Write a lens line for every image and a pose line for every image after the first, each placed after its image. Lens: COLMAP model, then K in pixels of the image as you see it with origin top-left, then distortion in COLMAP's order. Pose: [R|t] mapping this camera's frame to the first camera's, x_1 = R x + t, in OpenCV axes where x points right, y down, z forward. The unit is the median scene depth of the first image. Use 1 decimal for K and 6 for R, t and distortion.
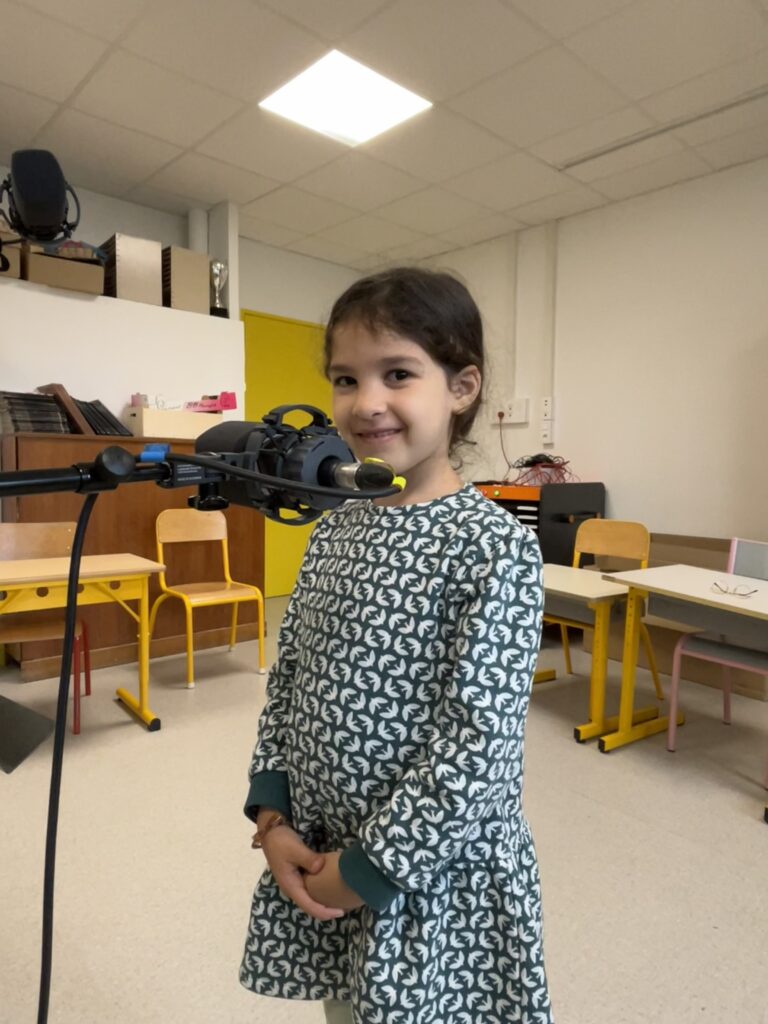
lens RADIAL K [[667.4, 0, 387.9], [0, 667.4, 512.0], [0, 0, 1]] dist [-0.001225, 0.003080]
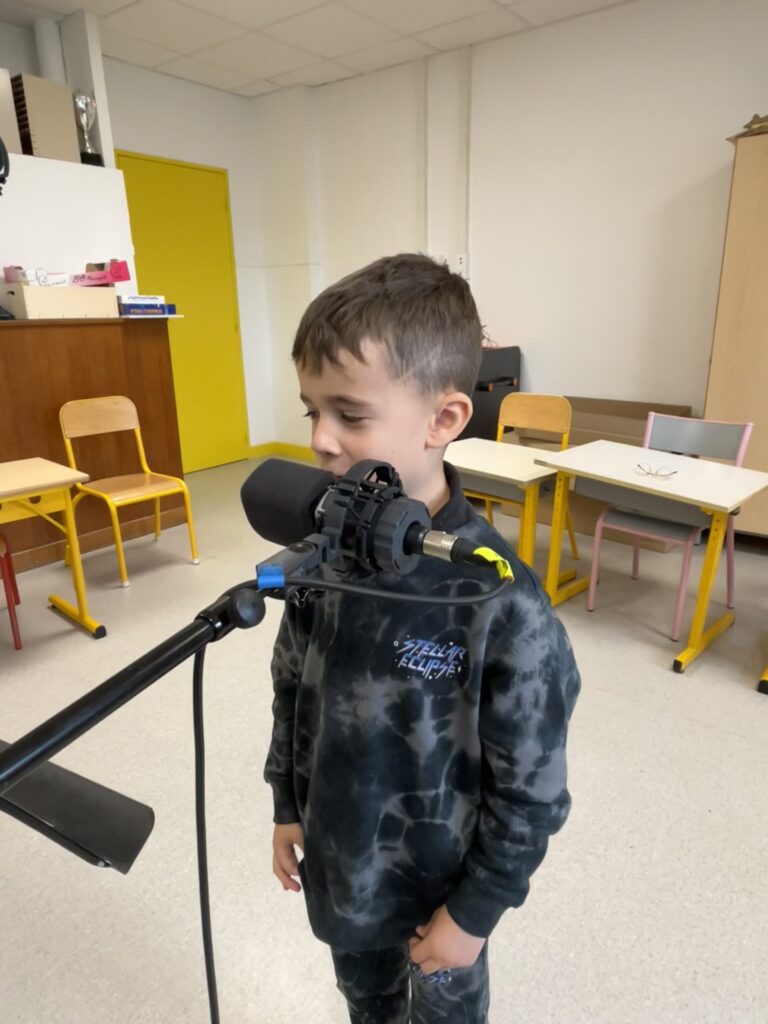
lens RADIAL K [[667.4, 0, 385.5], [0, 667.4, 512.5], [0, 0, 1]] dist [-0.001225, 0.003080]
pose [[0.986967, -0.075287, 0.142222, -0.044307], [0.039467, 0.970062, 0.239630, -0.059872], [-0.156005, -0.230894, 0.960391, 0.012850]]
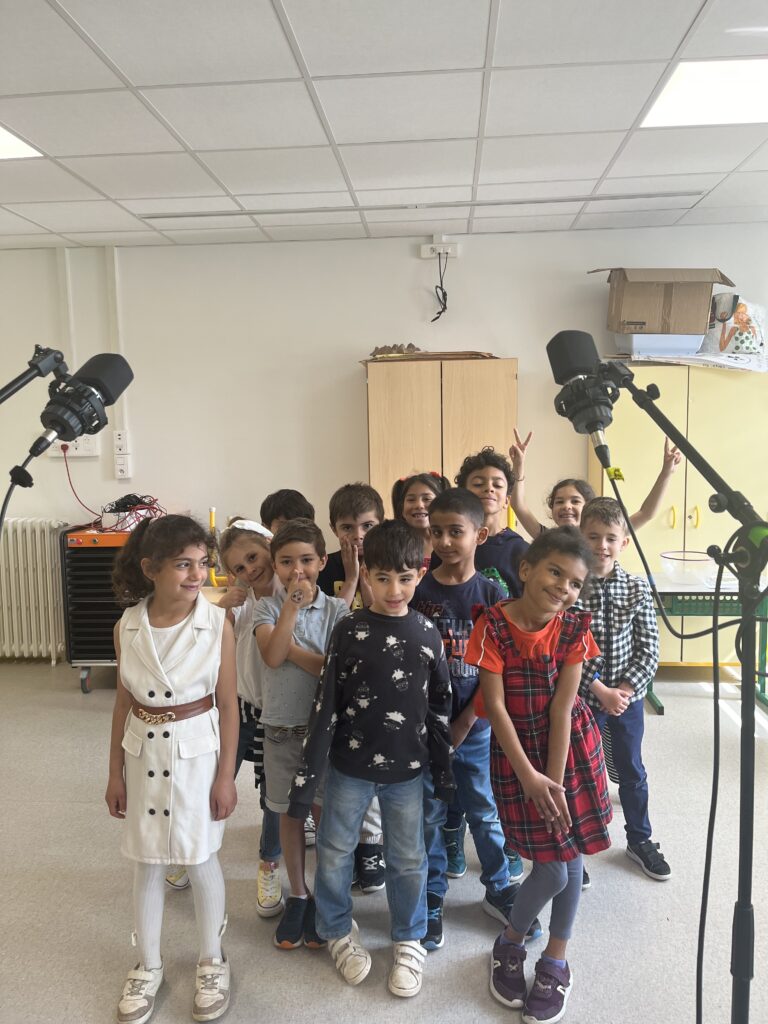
lens RADIAL K [[792.0, 0, 381.1], [0, 792.0, 513.5], [0, 0, 1]] dist [0.065644, -0.032528]
pose [[0.745411, -0.097159, 0.659487, -0.325495], [0.071673, 0.995268, 0.065617, -0.131759], [-0.662741, -0.001644, 0.748847, -0.142967]]
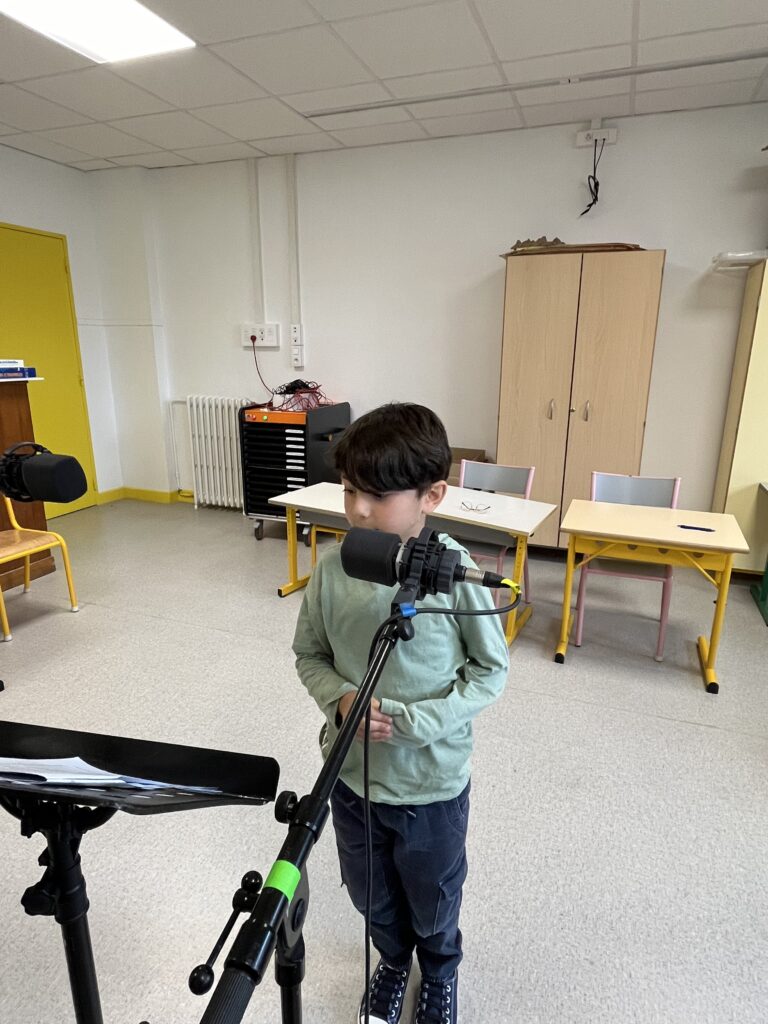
lens RADIAL K [[609.1, 0, 384.0], [0, 609.1, 517.4], [0, 0, 1]] dist [0.002816, 0.004514]
pose [[0.898087, -0.129497, 0.420322, -0.134844], [0.035603, 0.973941, 0.223989, -0.103456], [-0.438375, -0.186197, 0.879294, -0.045995]]
